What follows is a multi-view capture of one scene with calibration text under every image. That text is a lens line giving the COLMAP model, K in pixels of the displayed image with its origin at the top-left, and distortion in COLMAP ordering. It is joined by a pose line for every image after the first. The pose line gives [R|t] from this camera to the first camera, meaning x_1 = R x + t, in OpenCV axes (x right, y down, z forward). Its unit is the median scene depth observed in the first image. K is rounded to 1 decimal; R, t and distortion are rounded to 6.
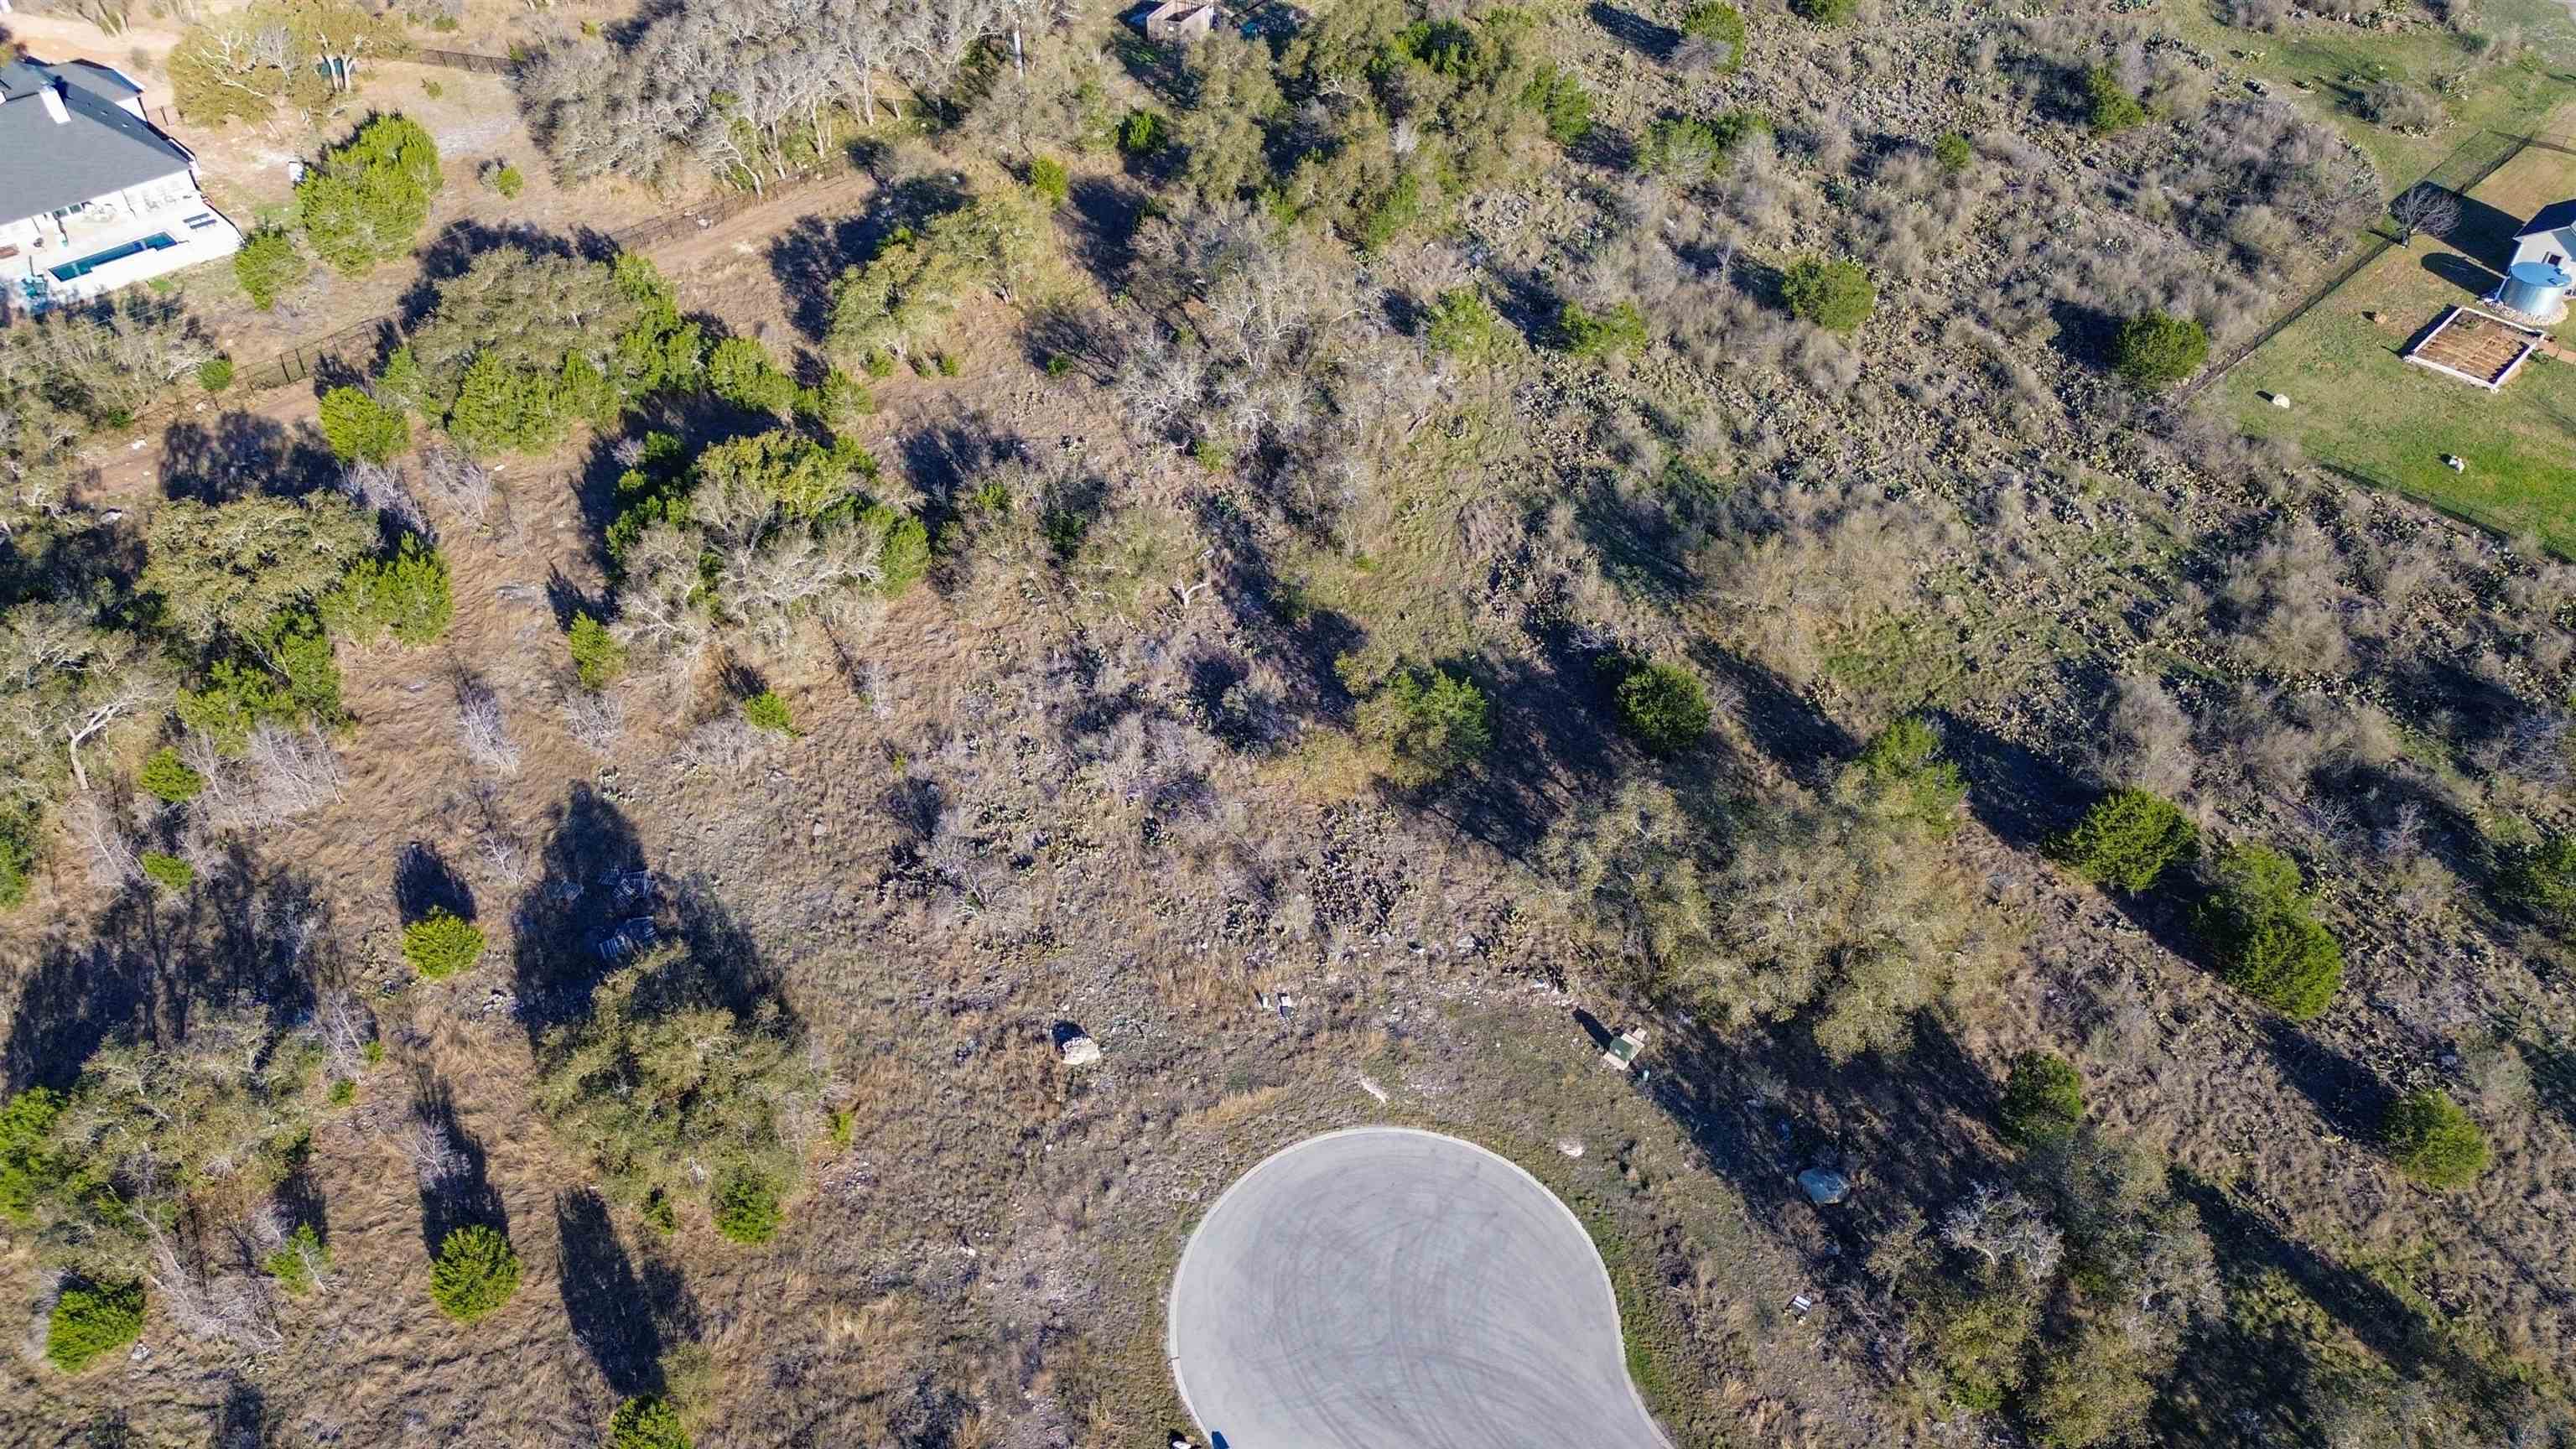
lens RADIAL K [[1832.4, 0, 1297.3], [0, 1832.4, 733.9], [0, 0, 1]] dist [0.034529, -0.033912]
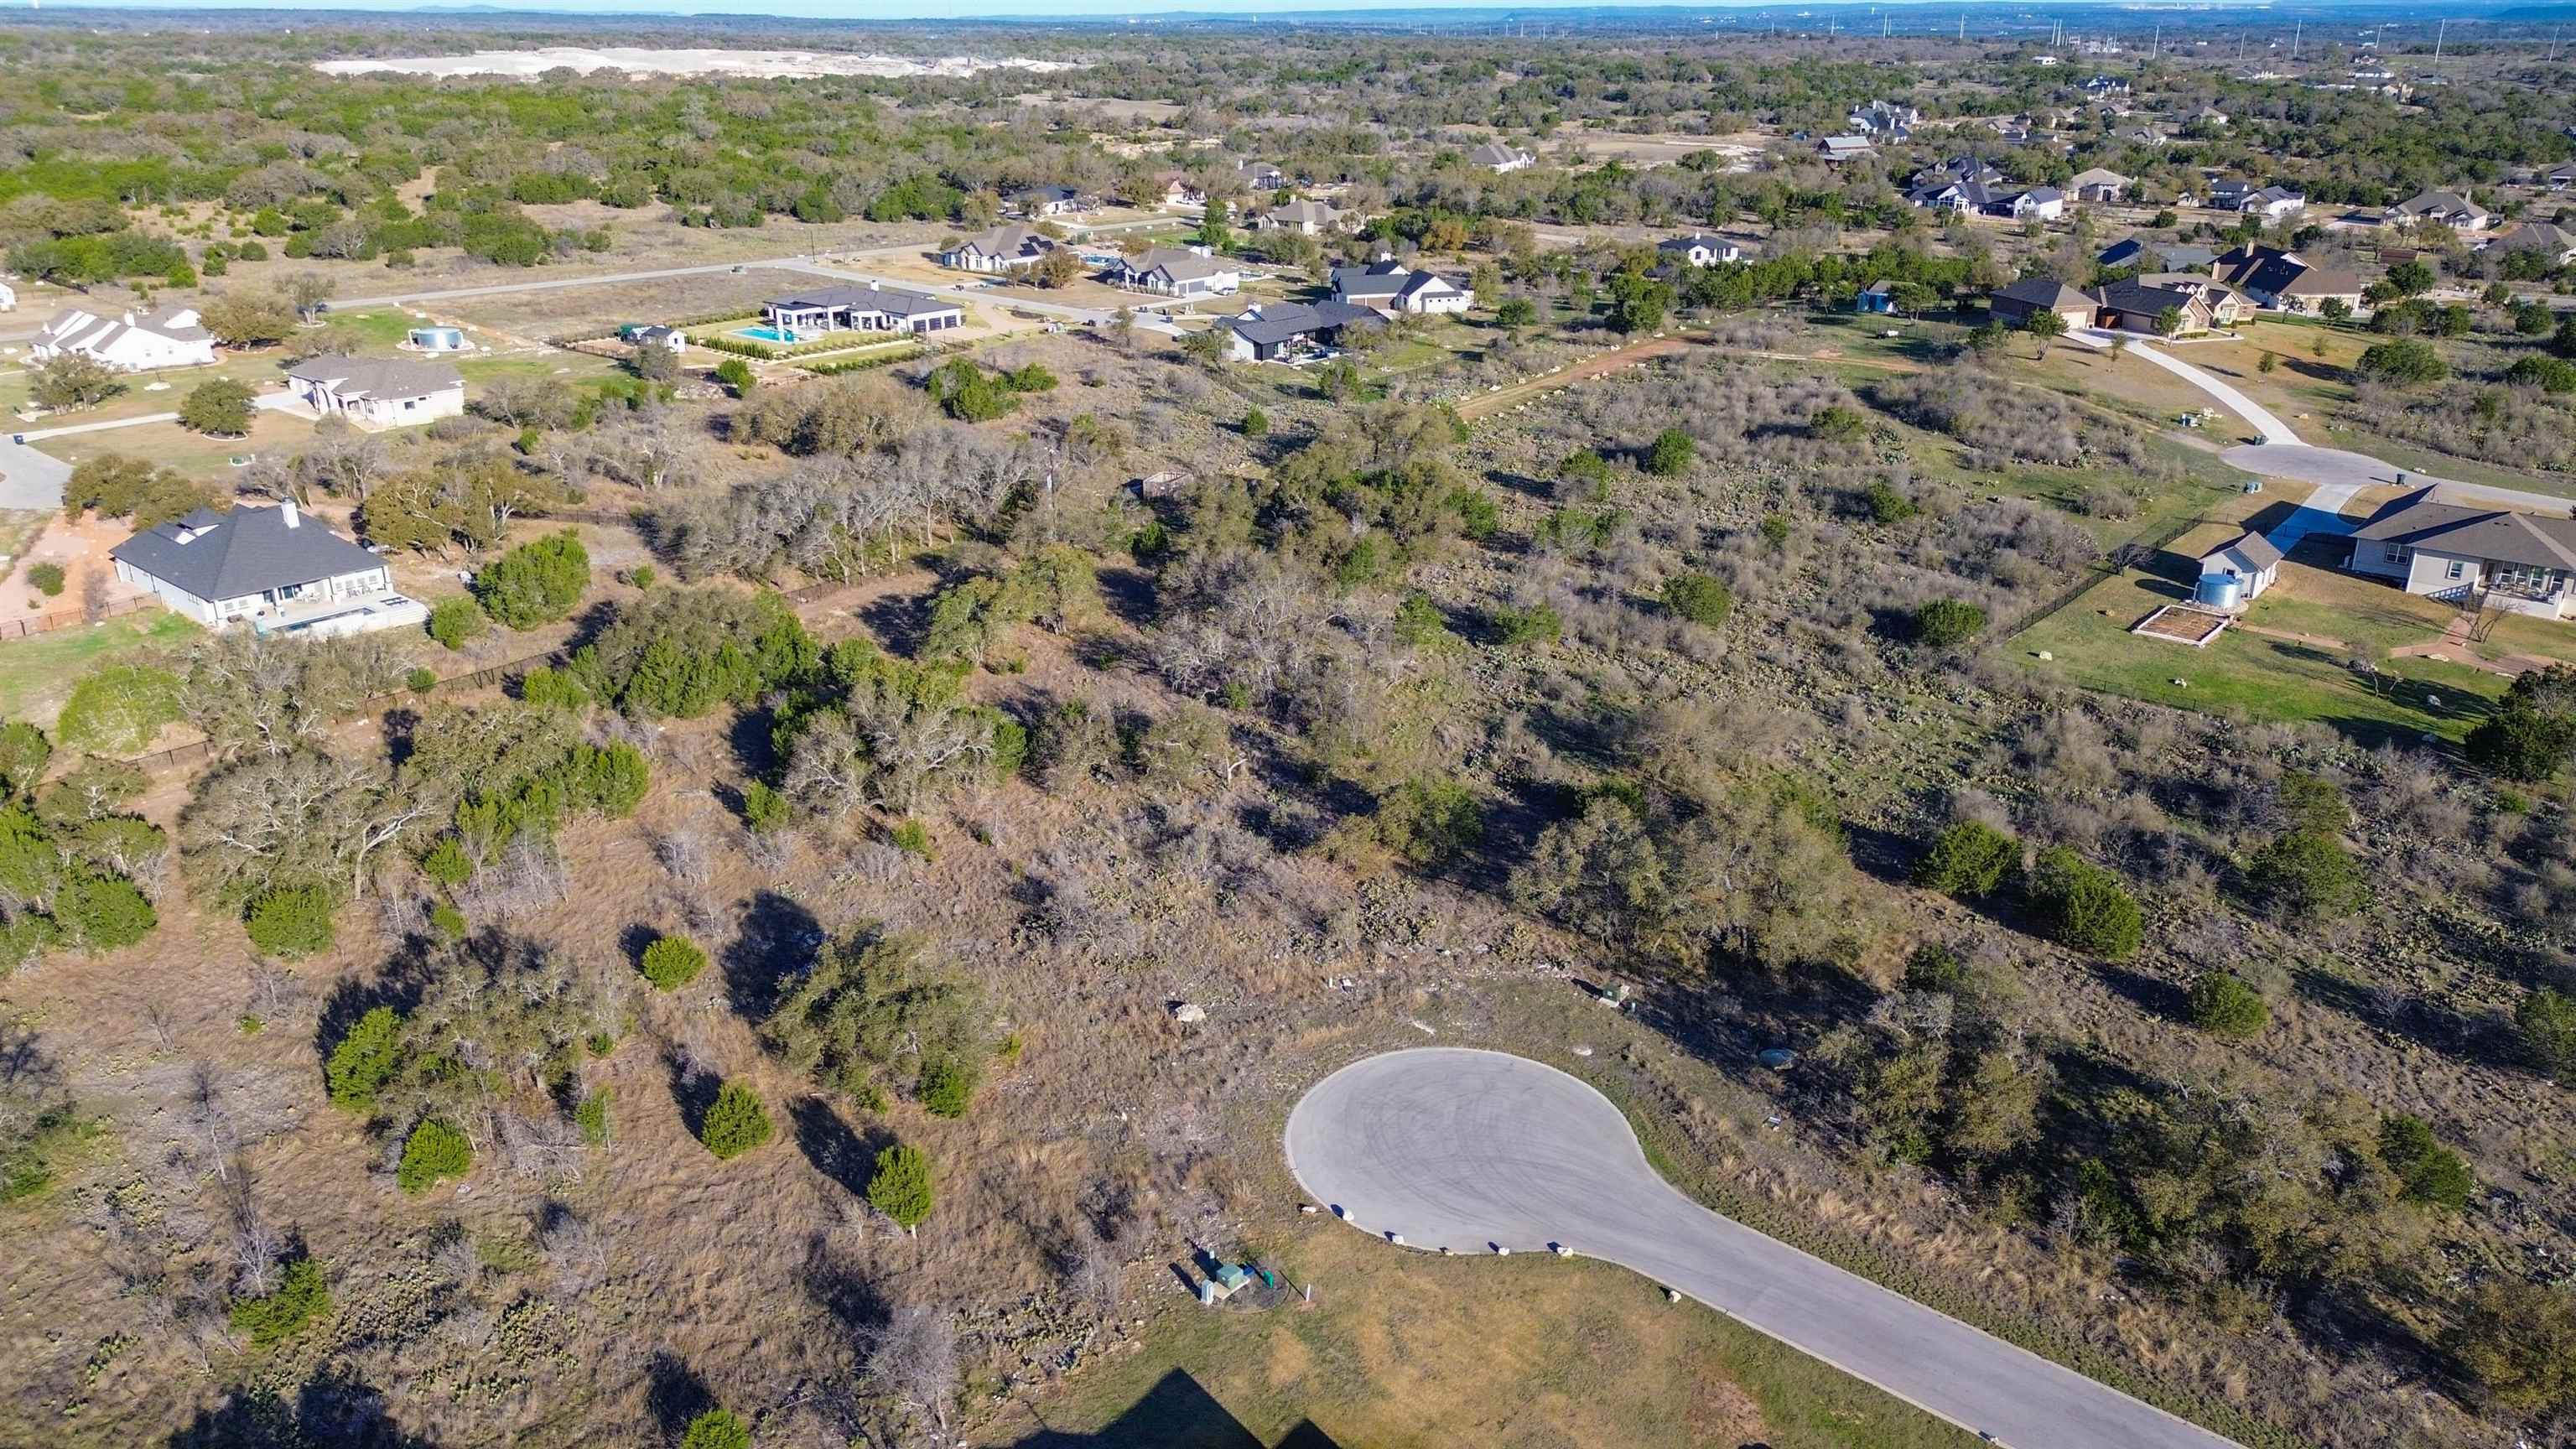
lens RADIAL K [[1832.4, 0, 1285.3], [0, 1832.4, 728.2], [0, 0, 1]] dist [0.034529, -0.033912]
pose [[0.997914, -0.021264, 0.060951, -0.100843], [0.041518, 0.934416, -0.353756, 0.353899], [-0.049432, 0.355549, 0.933350, -0.204158]]
